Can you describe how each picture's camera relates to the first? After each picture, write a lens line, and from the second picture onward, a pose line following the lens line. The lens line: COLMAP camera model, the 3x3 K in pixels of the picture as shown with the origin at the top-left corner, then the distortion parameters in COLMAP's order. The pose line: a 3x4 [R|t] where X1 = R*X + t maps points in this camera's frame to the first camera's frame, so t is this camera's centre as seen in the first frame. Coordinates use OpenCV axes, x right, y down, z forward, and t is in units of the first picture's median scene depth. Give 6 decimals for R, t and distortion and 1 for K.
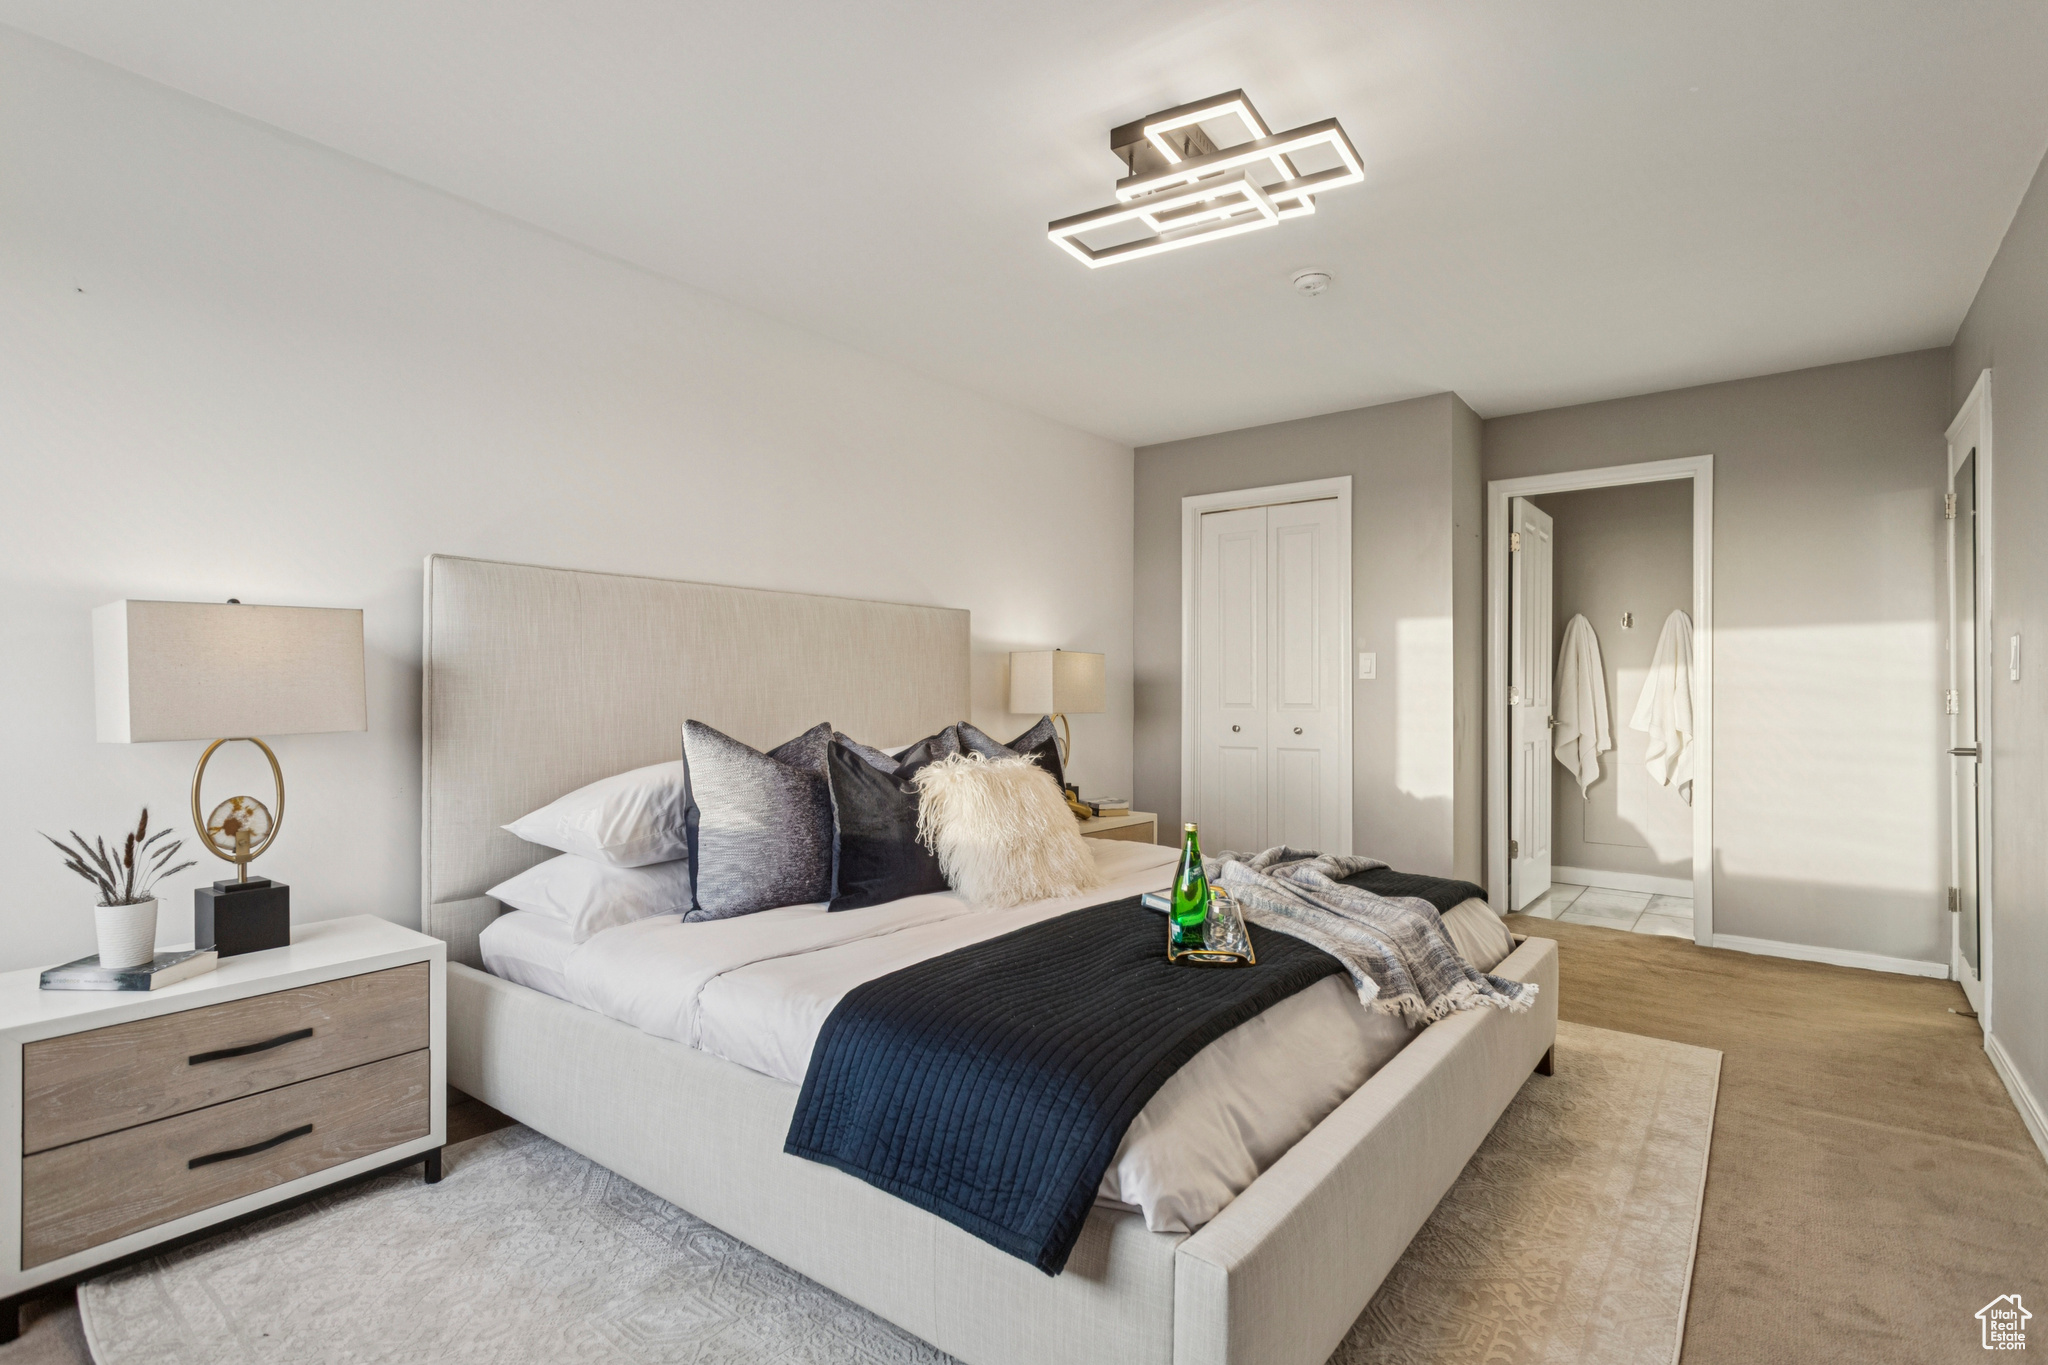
lens RADIAL K [[1080.0, 0, 1029.2], [0, 1080.0, 689.8], [0, 0, 1]] dist [0.002196, 0.000763]
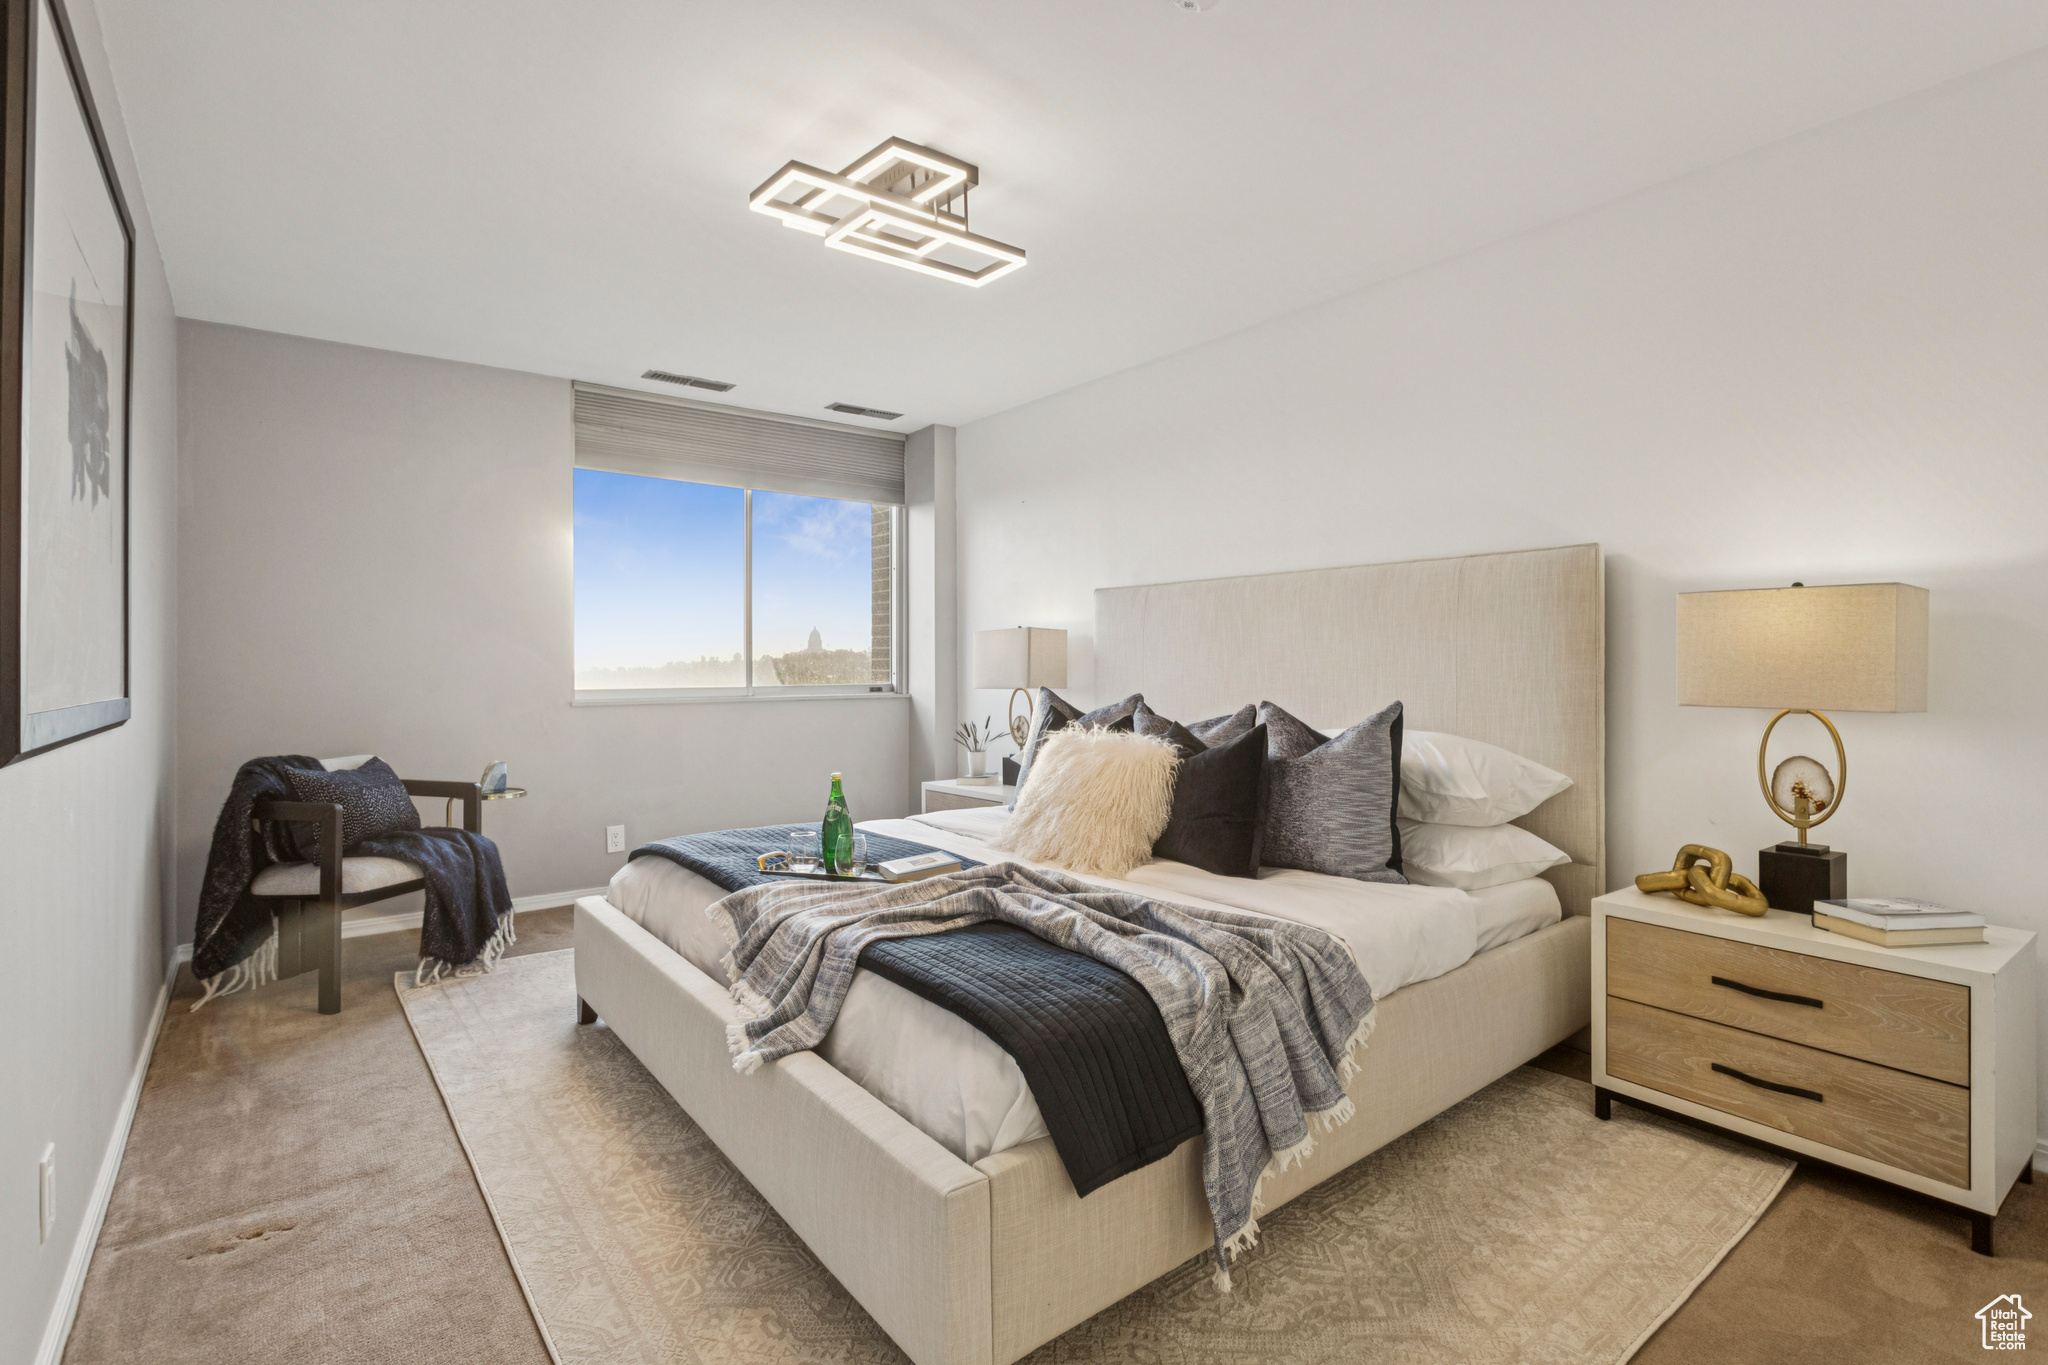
lens RADIAL K [[972.1, 0, 1022.6], [0, 972.1, 684.7], [0, 0, 1]] dist [0.001801, 0.000851]
pose [[-0.312834, 0.021400, -0.949567, 0.427128], [0.002328, 0.999760, 0.021764, -0.004369], [0.949805, 0.004598, -0.312809, 0.572150]]
